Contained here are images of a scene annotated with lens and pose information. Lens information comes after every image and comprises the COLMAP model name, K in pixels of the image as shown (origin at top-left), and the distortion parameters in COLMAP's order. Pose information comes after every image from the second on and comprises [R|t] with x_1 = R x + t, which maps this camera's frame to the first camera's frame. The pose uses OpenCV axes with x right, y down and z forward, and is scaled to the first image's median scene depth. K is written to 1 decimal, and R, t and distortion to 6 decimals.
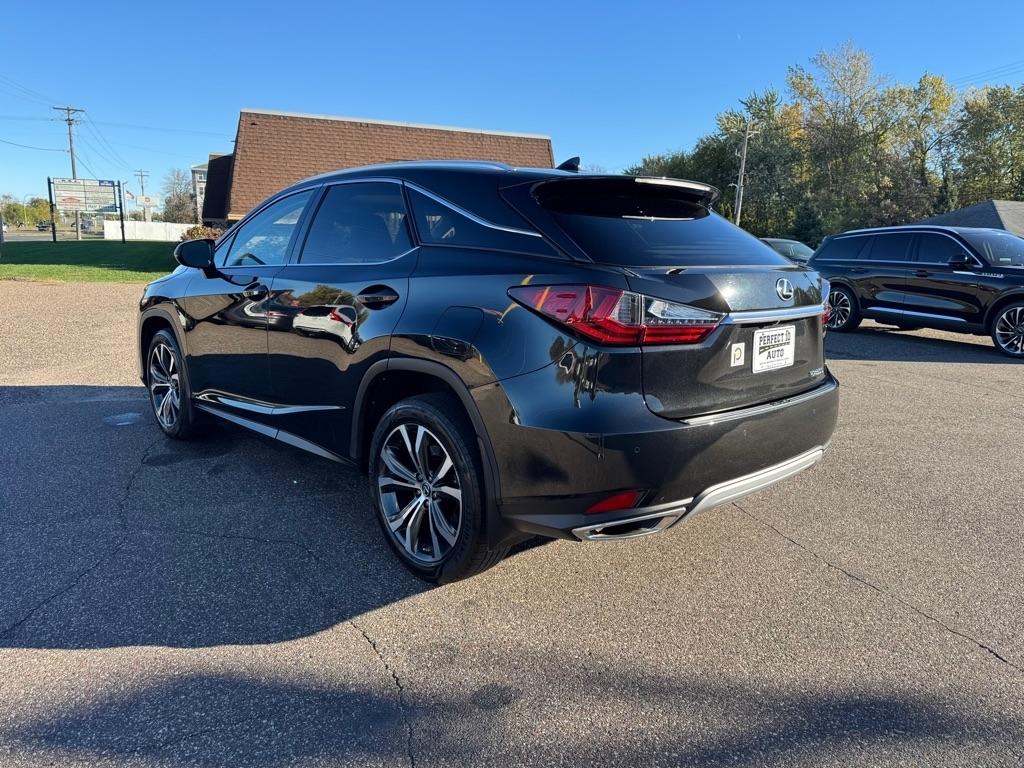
lens RADIAL K [[728.7, 0, 510.6], [0, 728.7, 384.6], [0, 0, 1]] dist [0.048155, -0.054808]
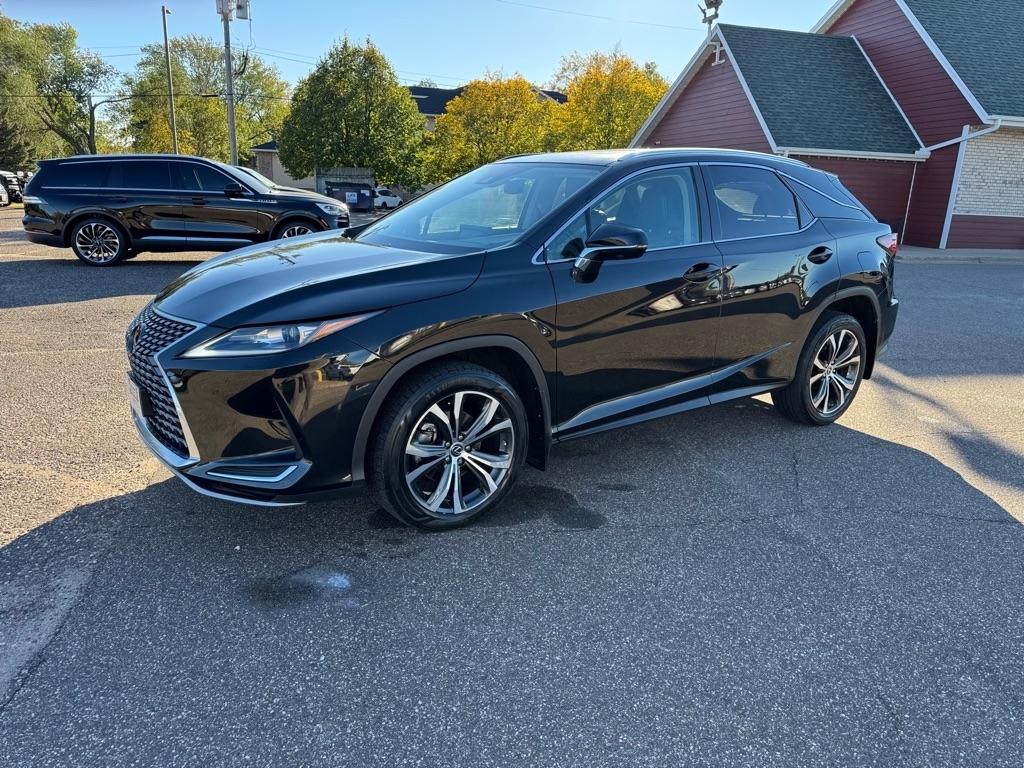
lens RADIAL K [[728.7, 0, 519.1], [0, 728.7, 387.6], [0, 0, 1]] dist [0.048155, -0.054808]
pose [[0.131637, -0.284511, 0.949592, -0.539840], [0.160294, 0.951431, 0.262841, -0.109708], [-0.978252, 0.117614, 0.170848, 0.427394]]
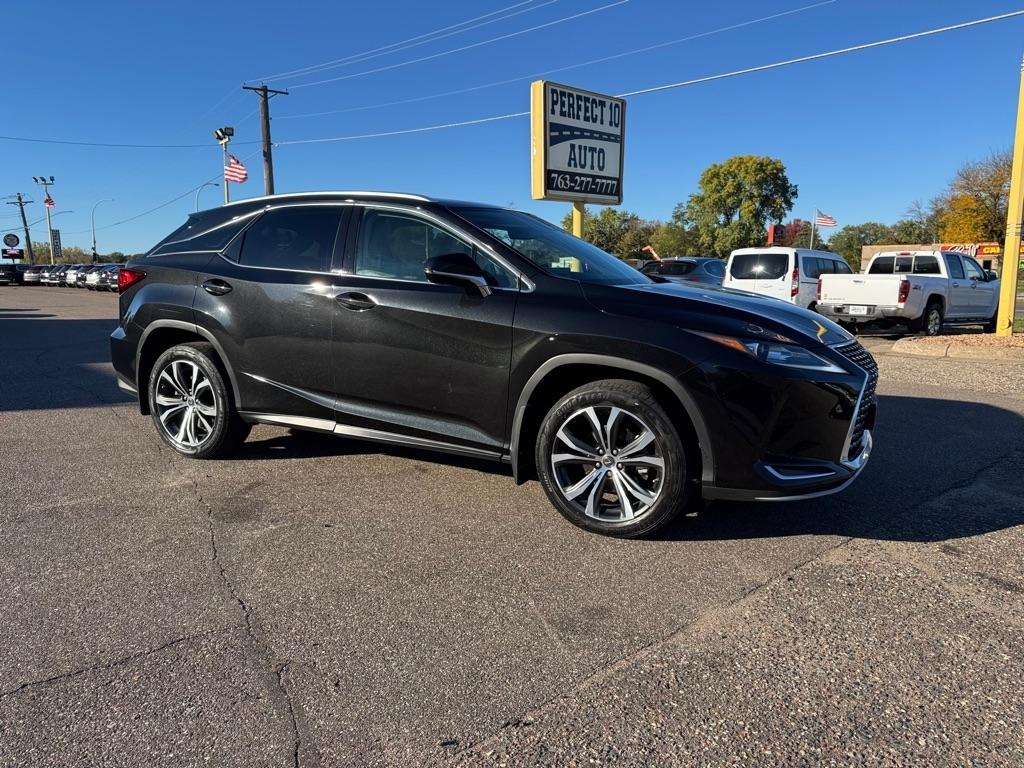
lens RADIAL K [[728.7, 0, 502.5], [0, 728.7, 382.7], [0, 0, 1]] dist [0.048155, -0.054808]
pose [[-0.942813, 0.026616, -0.332259, 0.065509], [-0.087404, 0.942186, 0.323490, -0.168291], [0.321660, 0.334031, -0.885979, 0.927807]]
